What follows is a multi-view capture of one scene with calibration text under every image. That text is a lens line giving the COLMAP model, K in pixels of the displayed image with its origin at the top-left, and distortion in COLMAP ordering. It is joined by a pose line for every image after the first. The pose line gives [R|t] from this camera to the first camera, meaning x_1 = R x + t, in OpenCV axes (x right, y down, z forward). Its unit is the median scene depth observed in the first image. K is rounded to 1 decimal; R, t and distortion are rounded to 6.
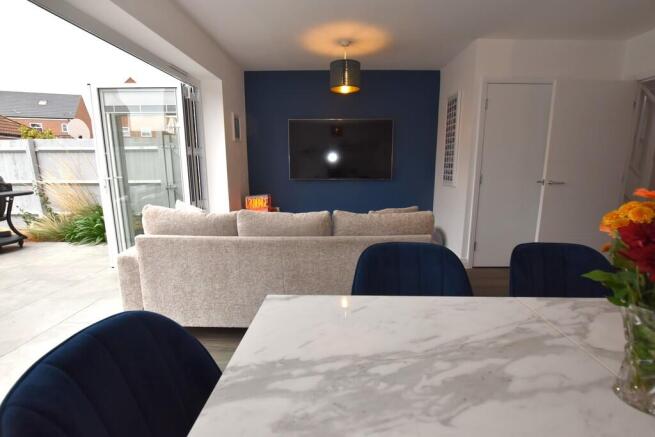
lens RADIAL K [[304.5, 0, 328.5], [0, 304.5, 217.9], [0, 0, 1]] dist [-0.028503, 0.003695]
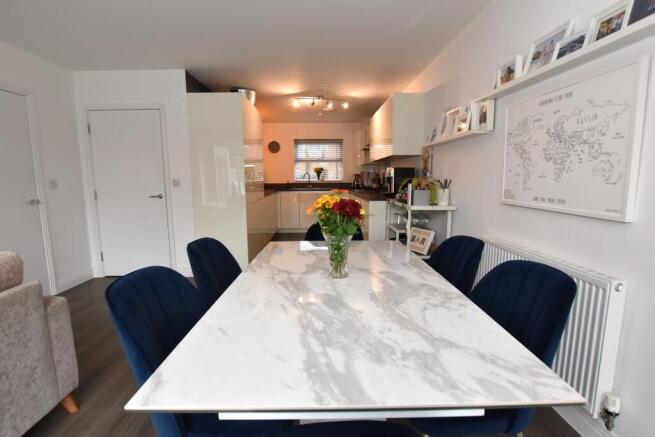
lens RADIAL K [[304.5, 0, 325.4], [0, 304.5, 217.1], [0, 0, 1]] dist [-0.028503, 0.003695]
pose [[-0.021608, -0.126272, 0.991760, -1.170163], [0.186474, 0.974075, 0.128084, -0.169379], [-0.982222, 0.187705, 0.002498, 0.870051]]
